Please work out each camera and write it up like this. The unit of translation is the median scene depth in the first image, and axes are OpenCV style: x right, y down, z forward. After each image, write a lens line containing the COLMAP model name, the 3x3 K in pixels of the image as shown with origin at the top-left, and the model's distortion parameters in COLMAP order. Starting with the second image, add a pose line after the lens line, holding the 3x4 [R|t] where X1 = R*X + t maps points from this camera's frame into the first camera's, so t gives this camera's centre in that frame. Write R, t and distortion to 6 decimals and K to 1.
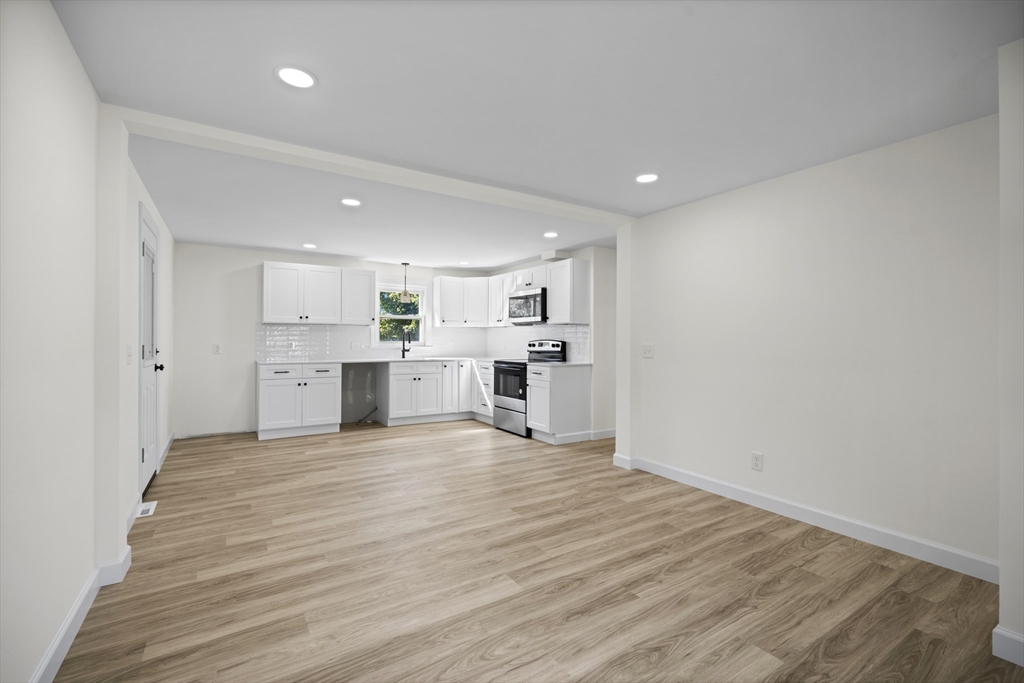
lens RADIAL K [[442.2, 0, 508.0], [0, 442.2, 334.7], [0, 0, 1]] dist [0.001209, 0.000262]
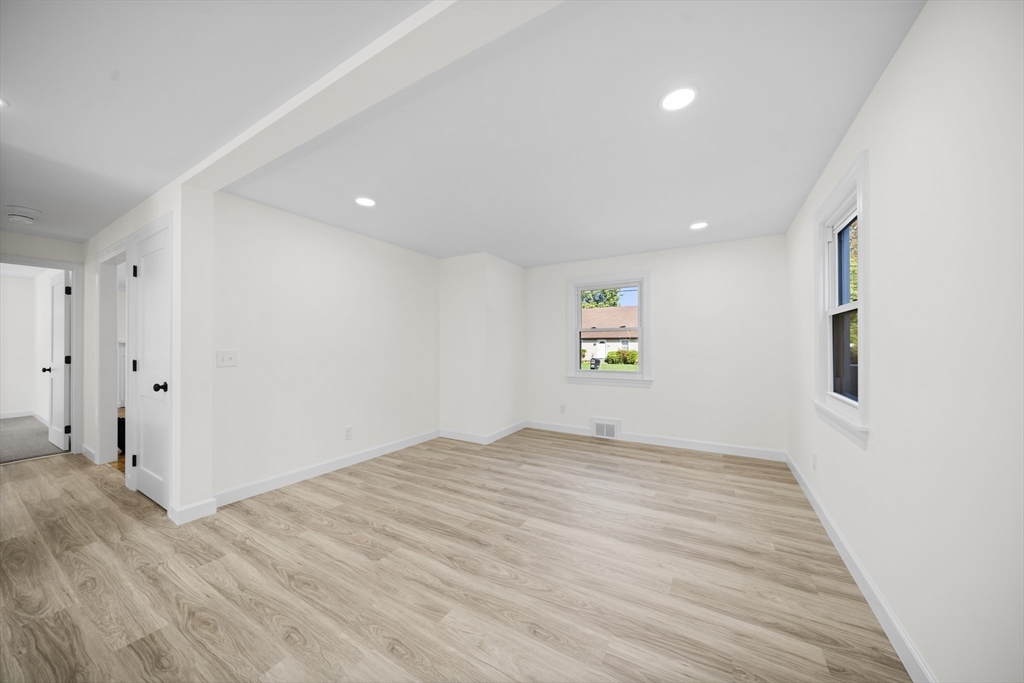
lens RADIAL K [[346.1, 0, 506.0], [0, 346.1, 348.8], [0, 0, 1]] dist [-0.001648, -0.000107]
pose [[-0.436621, -0.011118, 0.899577, -0.370131], [-0.012222, 0.999905, 0.006426, 0.006053], [-0.899562, -0.008189, -0.436716, 0.615361]]
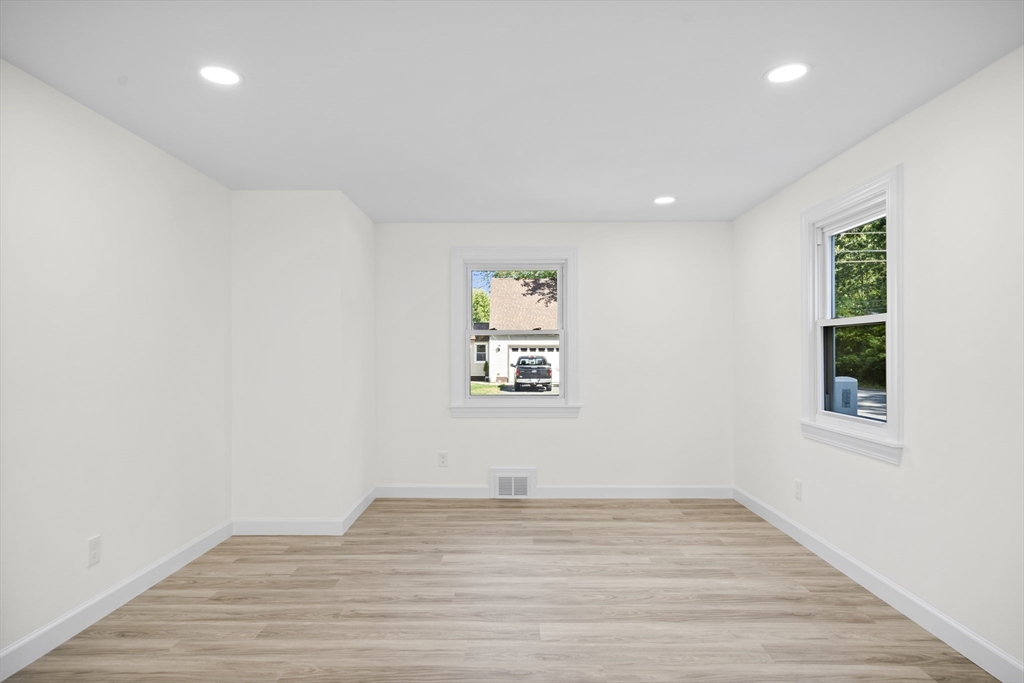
lens RADIAL K [[602.9, 0, 496.6], [0, 602.9, 354.9], [0, 0, 1]] dist [0.003482, 0.001501]
pose [[-0.826376, -0.006421, 0.563082, -0.241256], [-0.009584, 0.999951, -0.002661, 0.000503], [-0.563037, -0.007596, -0.826397, 0.833052]]
